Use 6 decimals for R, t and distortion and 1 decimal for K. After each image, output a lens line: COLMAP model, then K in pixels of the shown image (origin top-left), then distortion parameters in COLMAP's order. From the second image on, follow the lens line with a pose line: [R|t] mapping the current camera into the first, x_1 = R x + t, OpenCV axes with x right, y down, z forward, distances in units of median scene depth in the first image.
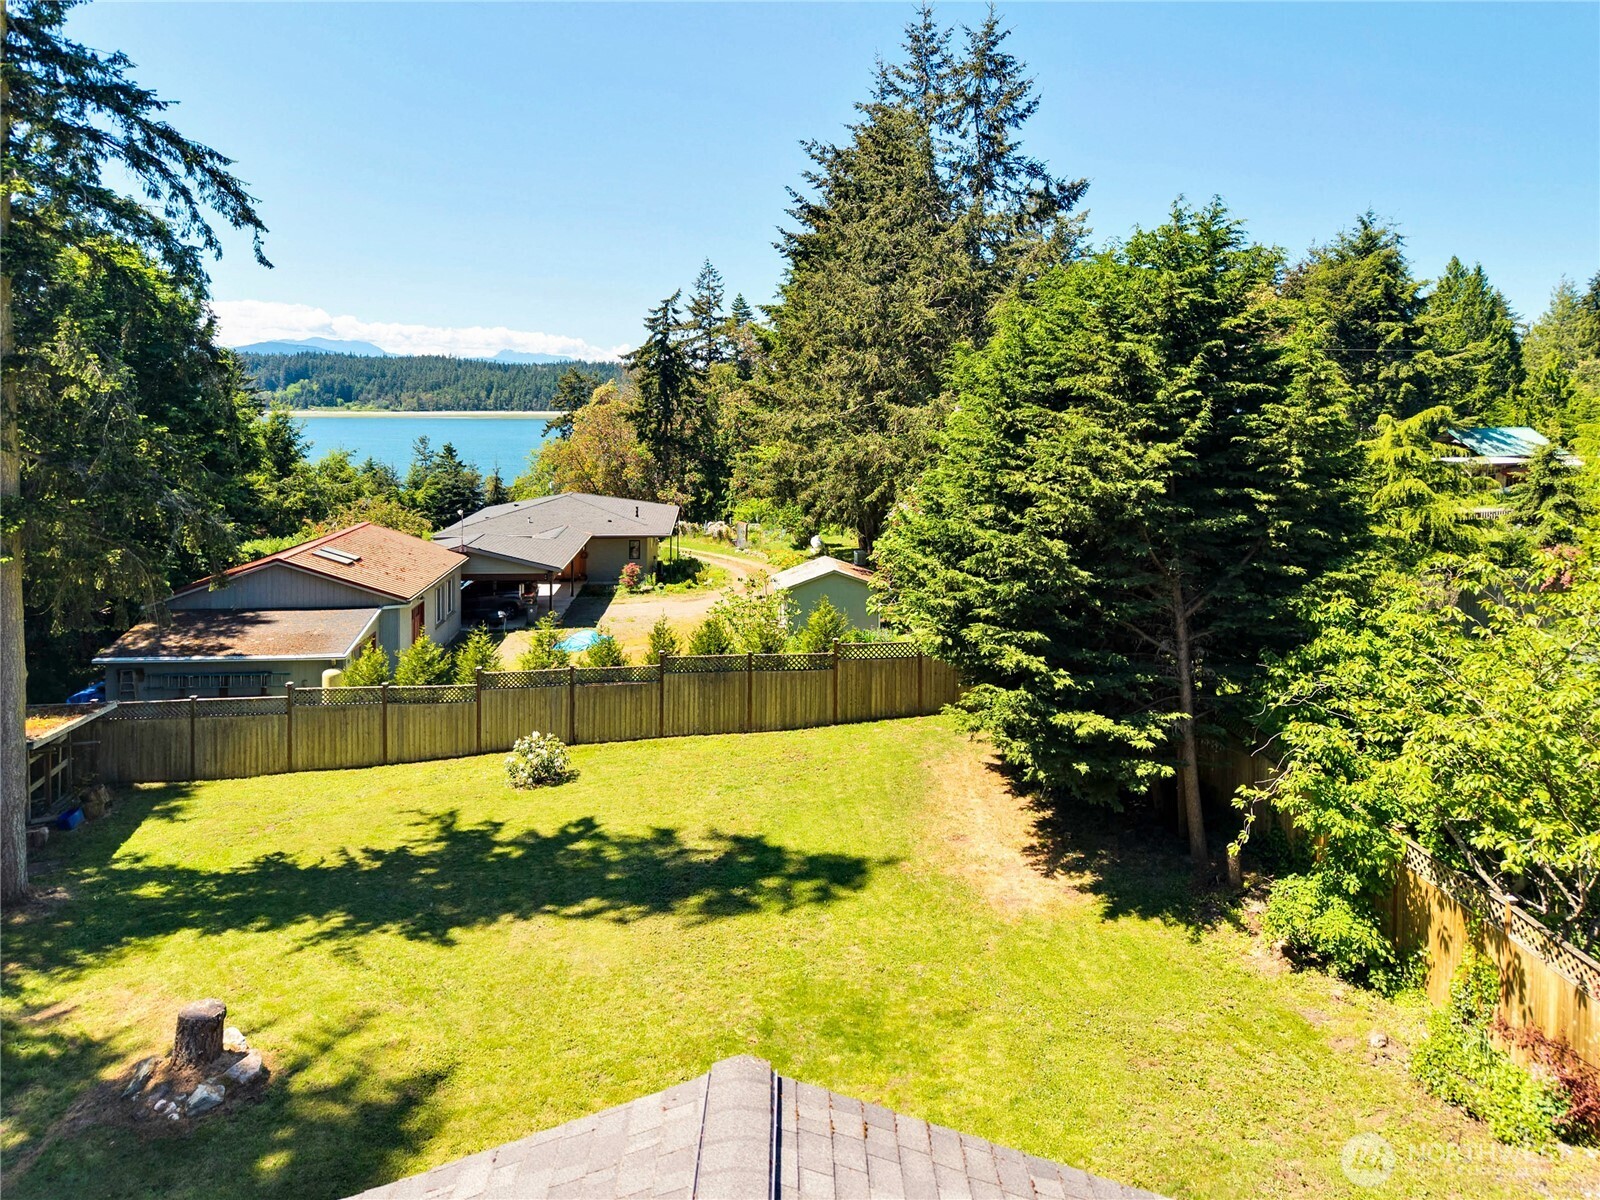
lens RADIAL K [[1150.1, 0, 794.8], [0, 1150.1, 420.3], [0, 0, 1]] dist [-0.003849, -0.001299]
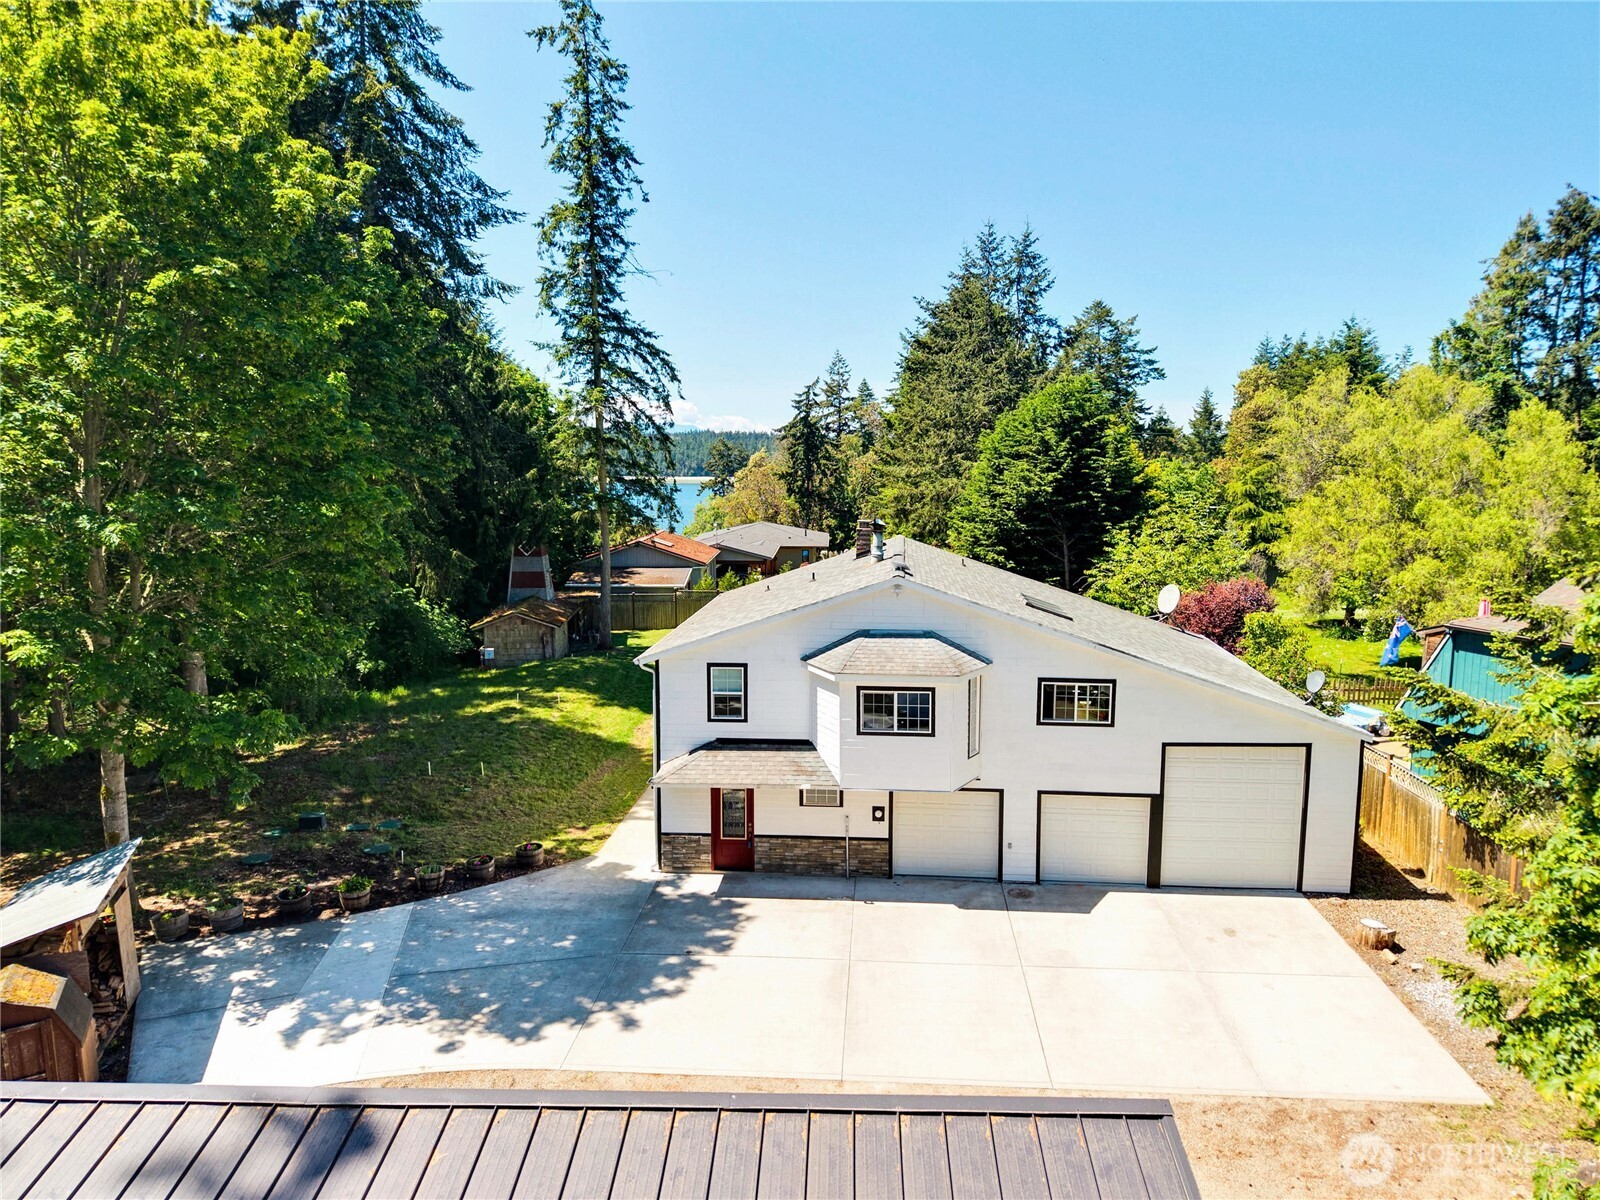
lens RADIAL K [[1067.5, 0, 809.7], [0, 1067.5, 599.9], [0, 0, 1]] dist [-0.009939, -0.001202]
pose [[0.995940, 0.011757, -0.089245, -0.000811], [-0.002224, 0.994345, 0.106176, 0.022216], [0.089989, -0.105546, 0.990334, -0.618896]]
